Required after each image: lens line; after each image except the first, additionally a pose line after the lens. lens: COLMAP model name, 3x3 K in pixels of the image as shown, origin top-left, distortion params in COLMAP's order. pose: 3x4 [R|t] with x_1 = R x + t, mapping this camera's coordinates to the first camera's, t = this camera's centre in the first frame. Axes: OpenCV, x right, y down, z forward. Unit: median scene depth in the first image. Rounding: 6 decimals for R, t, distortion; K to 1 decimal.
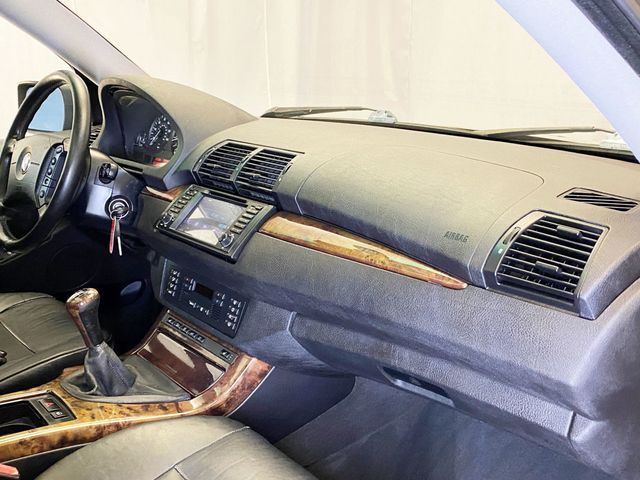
lens RADIAL K [[676.0, 0, 330.8], [0, 676.0, 238.7], [0, 0, 1]] dist [0.142494, -0.316707]
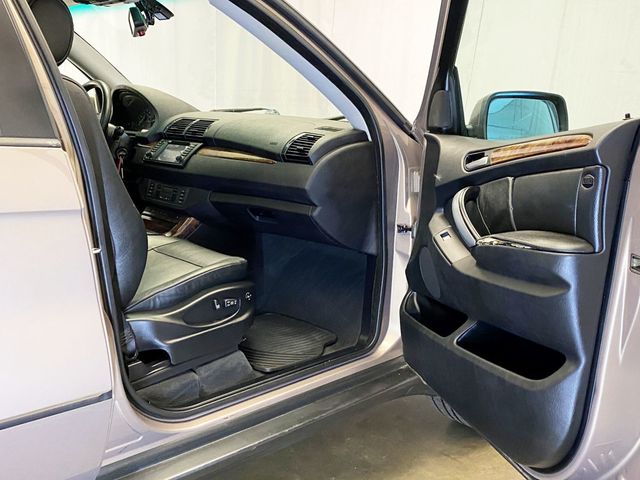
lens RADIAL K [[676.0, 0, 330.8], [0, 676.0, 238.7], [0, 0, 1]] dist [0.142494, -0.316707]
pose [[0.998645, 0.010212, 0.051029, 0.199978], [-0.006957, 0.997954, -0.063564, 0.366731], [-0.051573, 0.063123, 0.996672, -1.058039]]
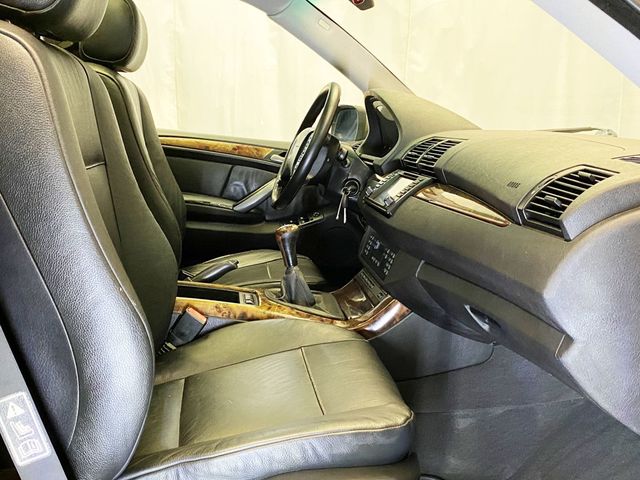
lens RADIAL K [[676.0, 0, 330.8], [0, 676.0, 238.7], [0, 0, 1]] dist [0.142494, -0.316707]
pose [[0.846557, 0.125942, -0.517184, 0.401024], [-0.181393, 0.981707, -0.057854, 0.159005], [0.500437, 0.142791, 0.853916, -0.112545]]
